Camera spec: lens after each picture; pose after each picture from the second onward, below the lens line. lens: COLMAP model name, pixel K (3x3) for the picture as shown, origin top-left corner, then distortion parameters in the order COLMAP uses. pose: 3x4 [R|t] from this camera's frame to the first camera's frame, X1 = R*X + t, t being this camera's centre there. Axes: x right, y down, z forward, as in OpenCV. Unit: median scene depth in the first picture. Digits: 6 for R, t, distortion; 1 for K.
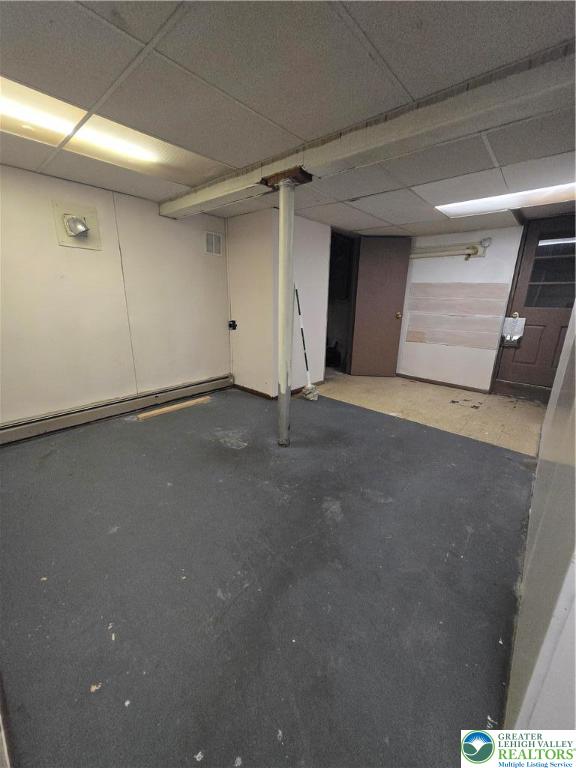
lens RADIAL K [[303.9, 0, 287.4], [0, 303.9, 383.1], [0, 0, 1]] dist [-0.002684, -0.000258]
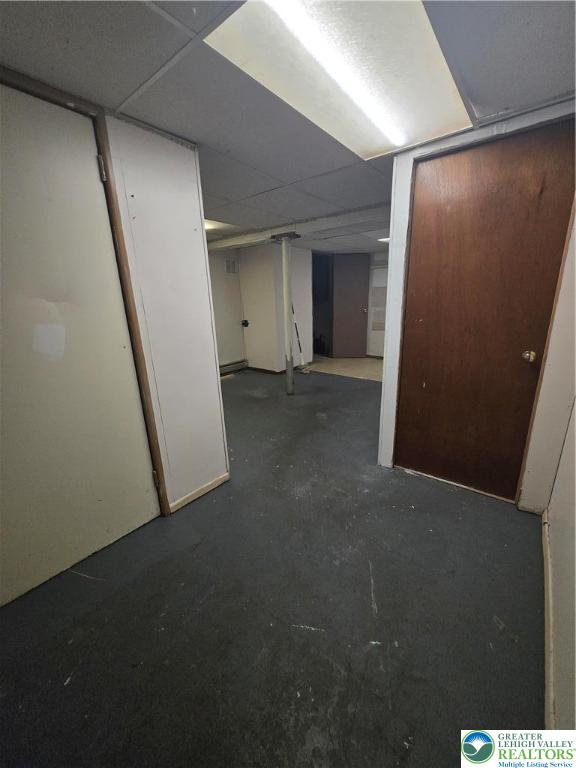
lens RADIAL K [[303.9, 0, 289.2], [0, 303.9, 385.5], [0, 0, 1]] dist [-0.002684, -0.000258]
pose [[0.997484, -0.056844, 0.042354, -0.058183], [0.056816, 0.998383, 0.001854, 0.106441], [-0.042391, 0.000557, 0.999101, -0.418061]]
